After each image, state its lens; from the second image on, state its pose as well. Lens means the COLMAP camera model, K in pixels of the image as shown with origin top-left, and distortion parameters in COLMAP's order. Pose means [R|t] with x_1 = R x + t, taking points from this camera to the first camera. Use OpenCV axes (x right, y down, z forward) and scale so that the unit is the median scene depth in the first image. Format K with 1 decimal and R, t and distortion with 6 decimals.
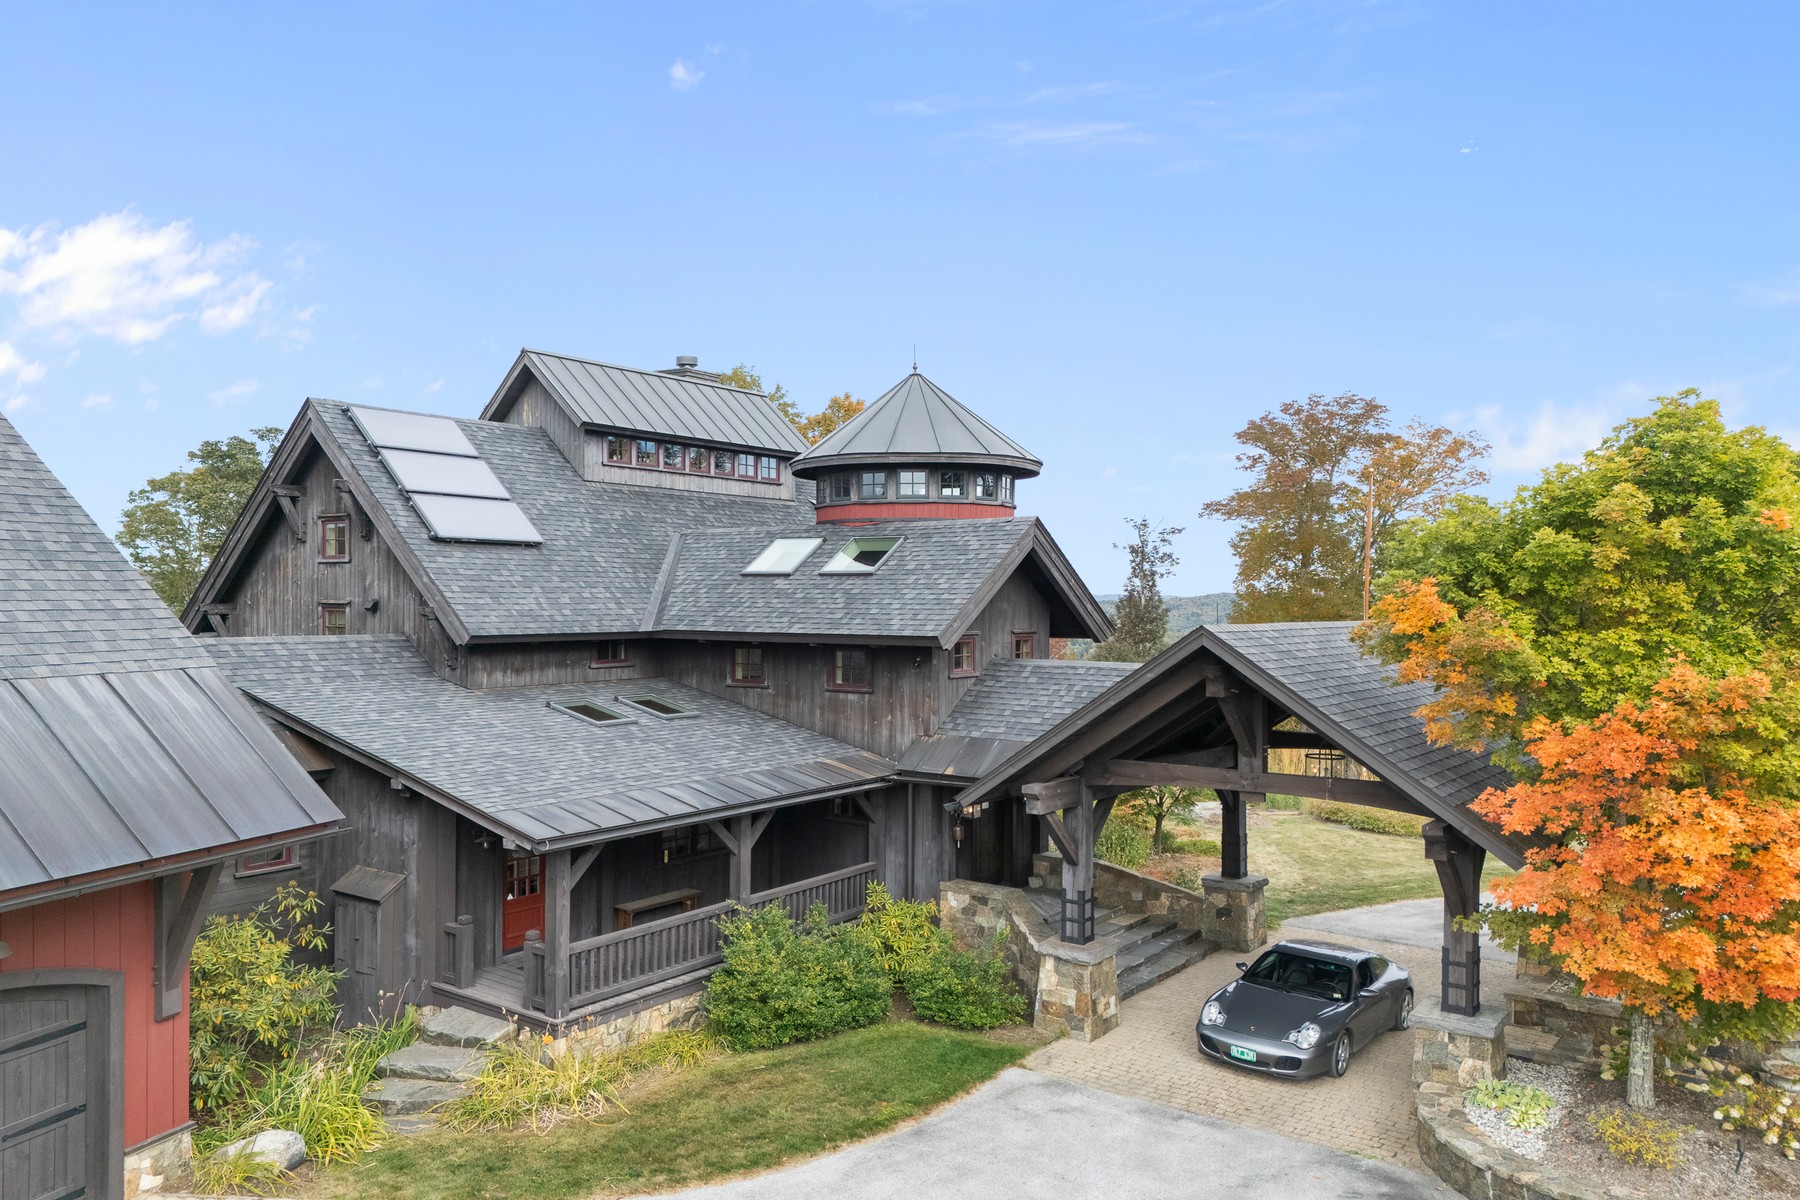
lens RADIAL K [[1281.5, 0, 898.1], [0, 1281.5, 602.1], [0, 0, 1]] dist [-0.002563, -0.000241]
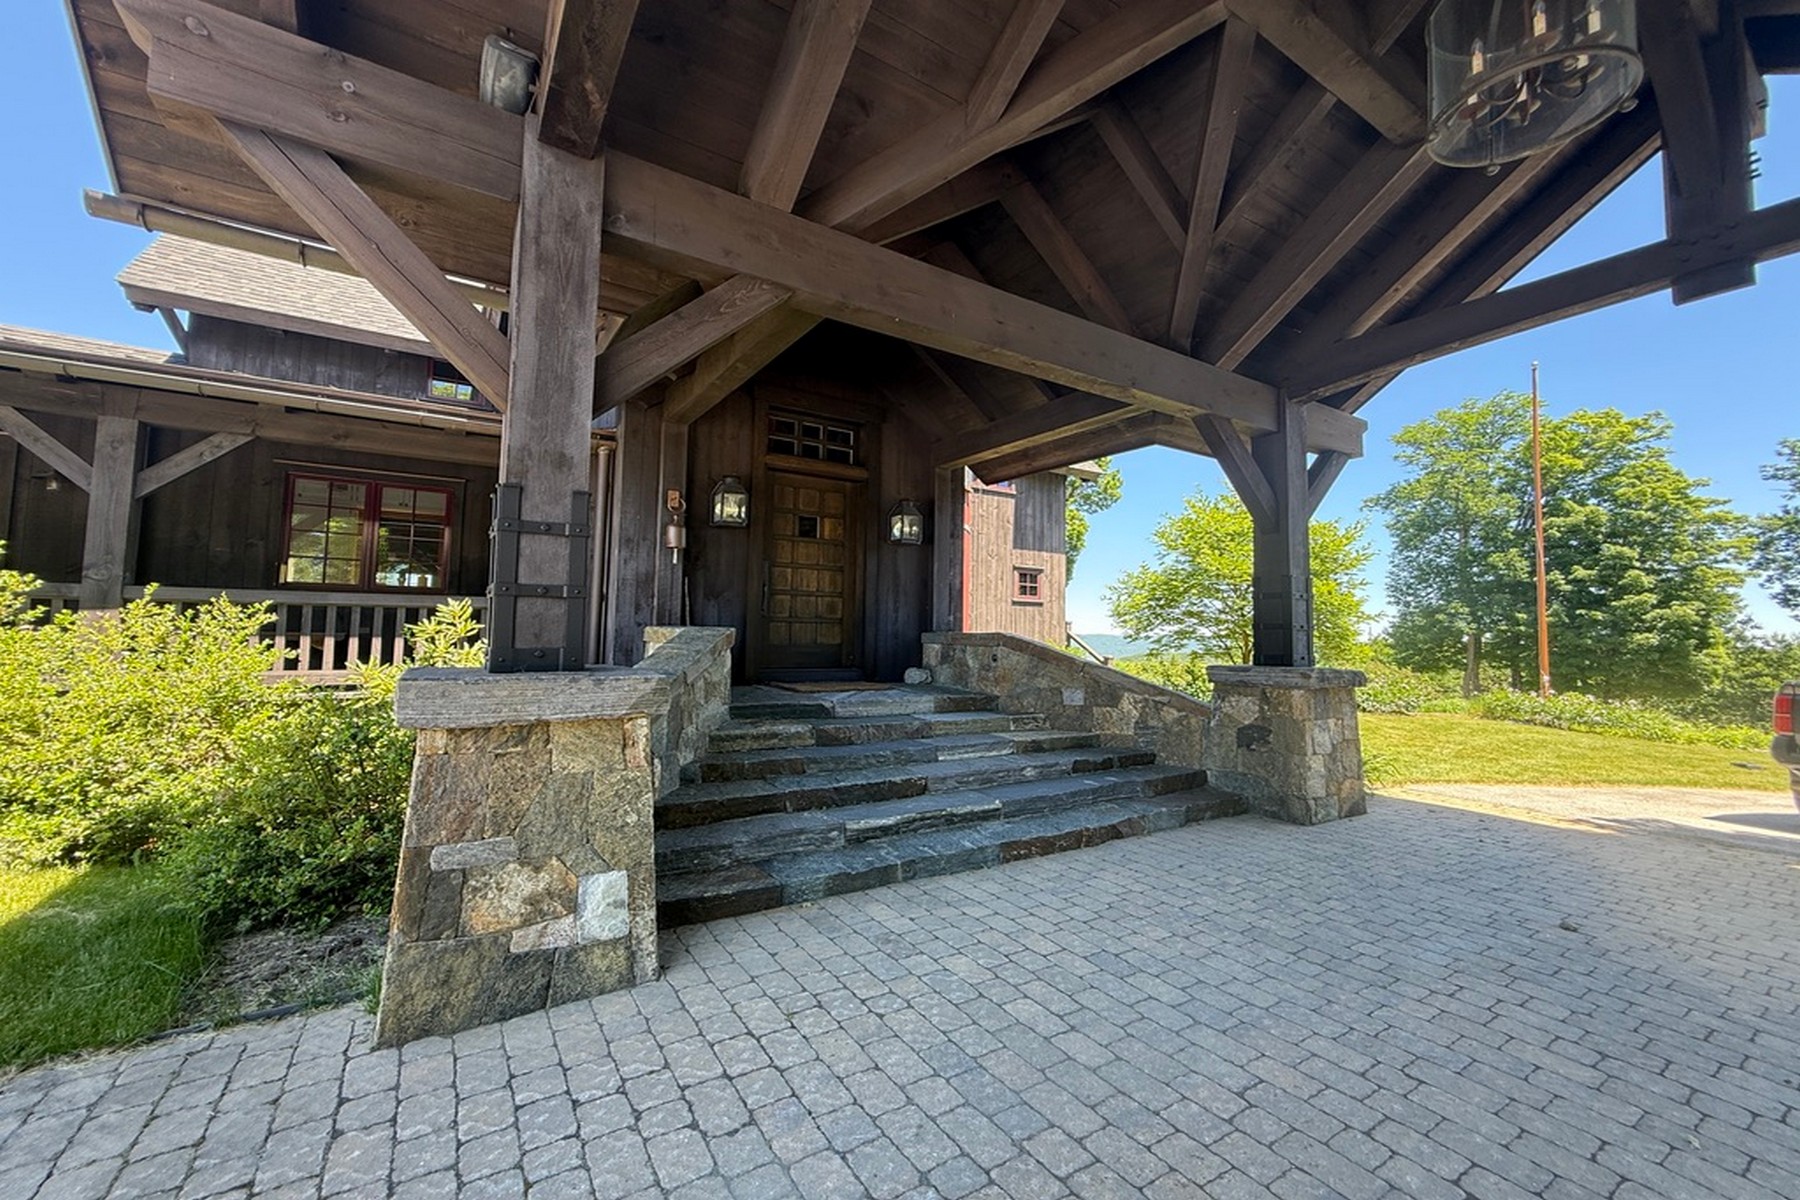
lens RADIAL K [[724.4, 0, 906.5], [0, 724.4, 591.8], [0, 0, 1]] dist [0.000202, 0.000016]
pose [[0.938841, -0.009173, -0.344229, 0.225933], [-0.011790, 0.998203, -0.058756, 0.206140], [0.344149, 0.059221, 0.937045, 0.702553]]
